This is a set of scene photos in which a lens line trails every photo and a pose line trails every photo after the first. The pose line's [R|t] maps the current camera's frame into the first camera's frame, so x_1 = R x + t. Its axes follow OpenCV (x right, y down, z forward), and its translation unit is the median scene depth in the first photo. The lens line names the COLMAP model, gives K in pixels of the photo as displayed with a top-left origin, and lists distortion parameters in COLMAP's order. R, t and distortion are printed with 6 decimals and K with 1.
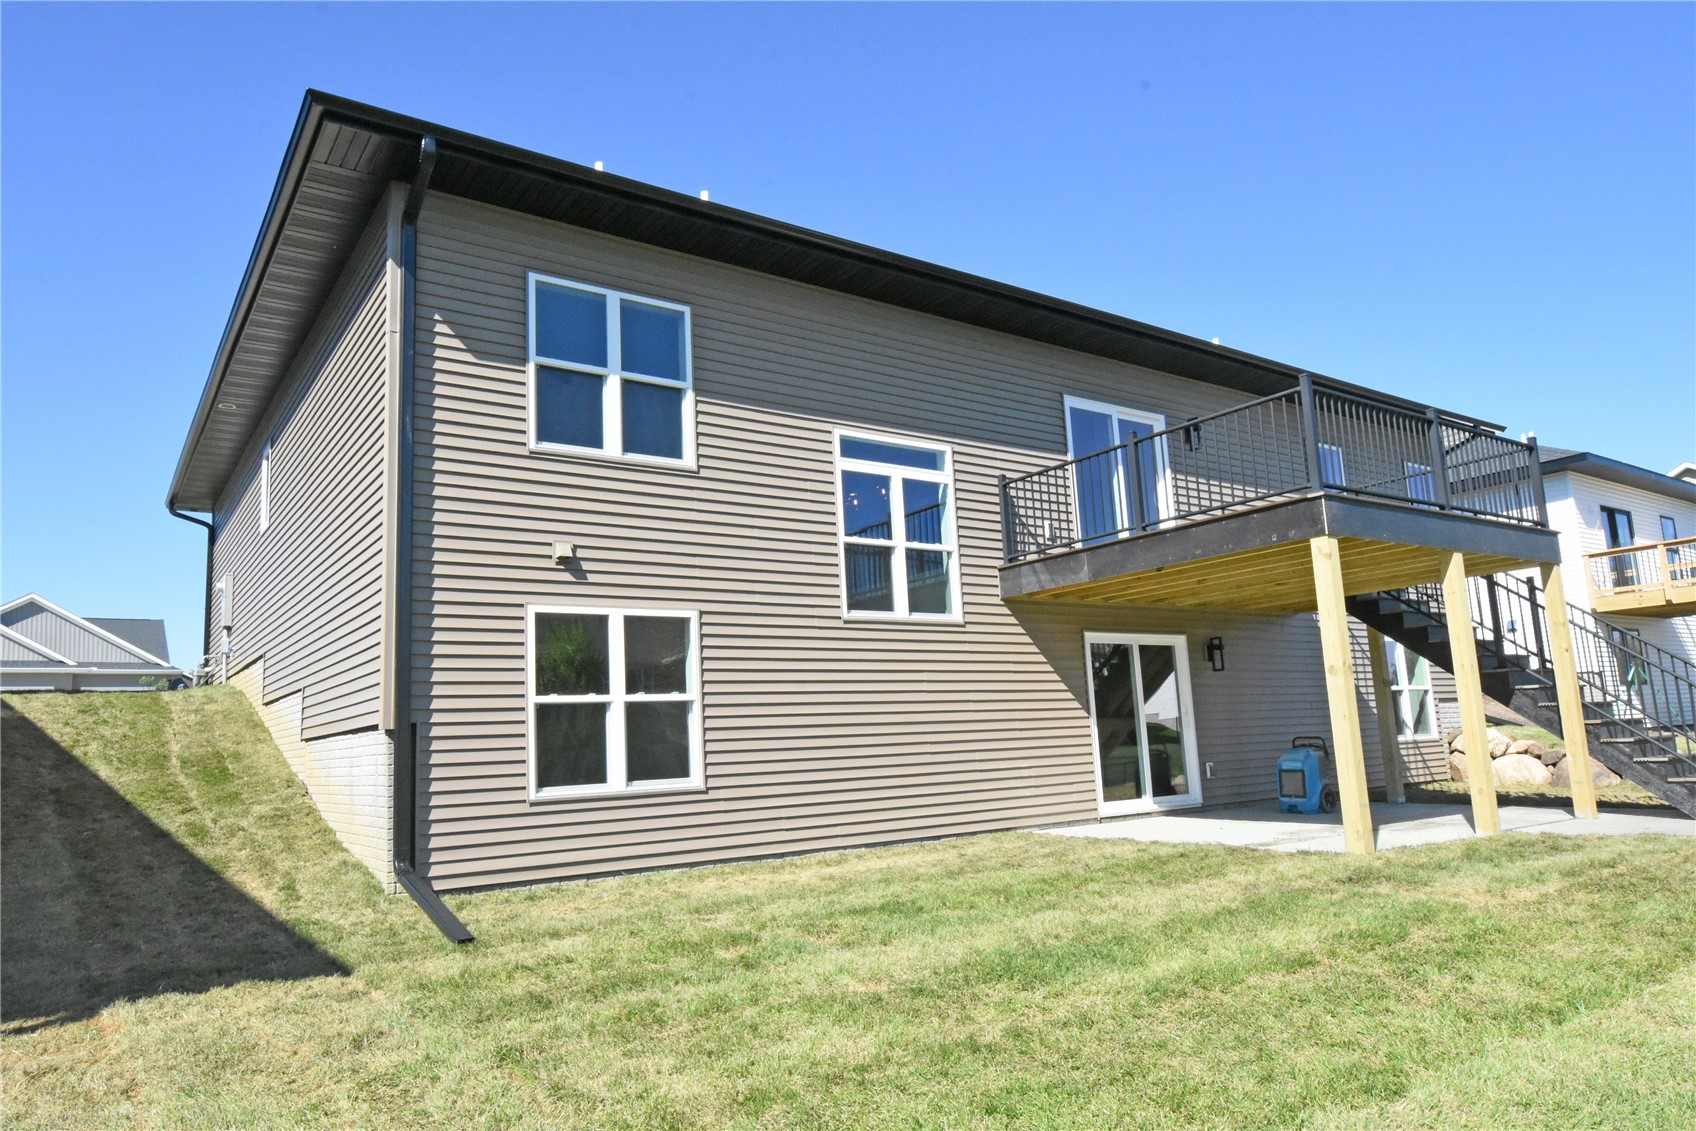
lens RADIAL K [[1085.1, 0, 848.2], [0, 1085.1, 563.9], [0, 0, 1]] dist [-0.005099, 0.000862]
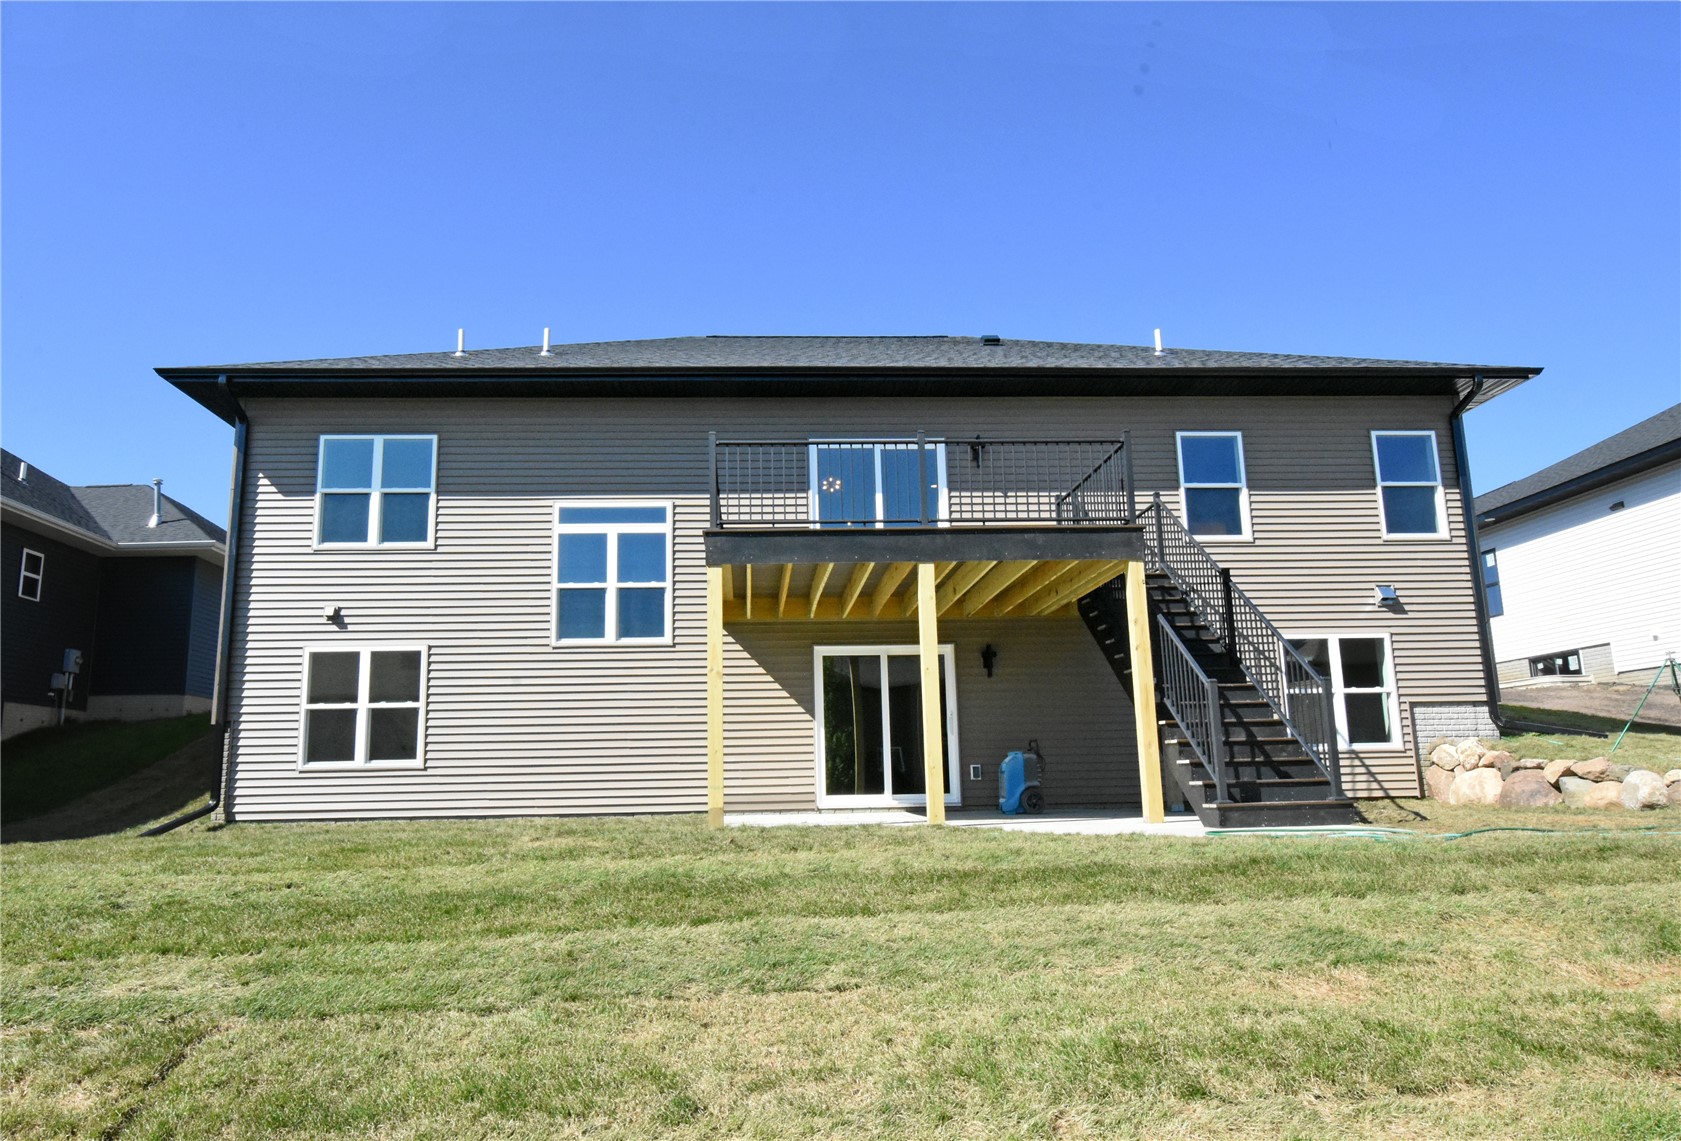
lens RADIAL K [[1123.3, 0, 834.1], [0, 1123.3, 571.7], [0, 0, 1]] dist [0.002352, -0.000462]
pose [[0.844822, -0.074324, -0.529860, 1.018748], [0.070367, 0.997137, -0.027674, 0.022116], [0.530400, -0.013905, 0.847634, 0.009932]]
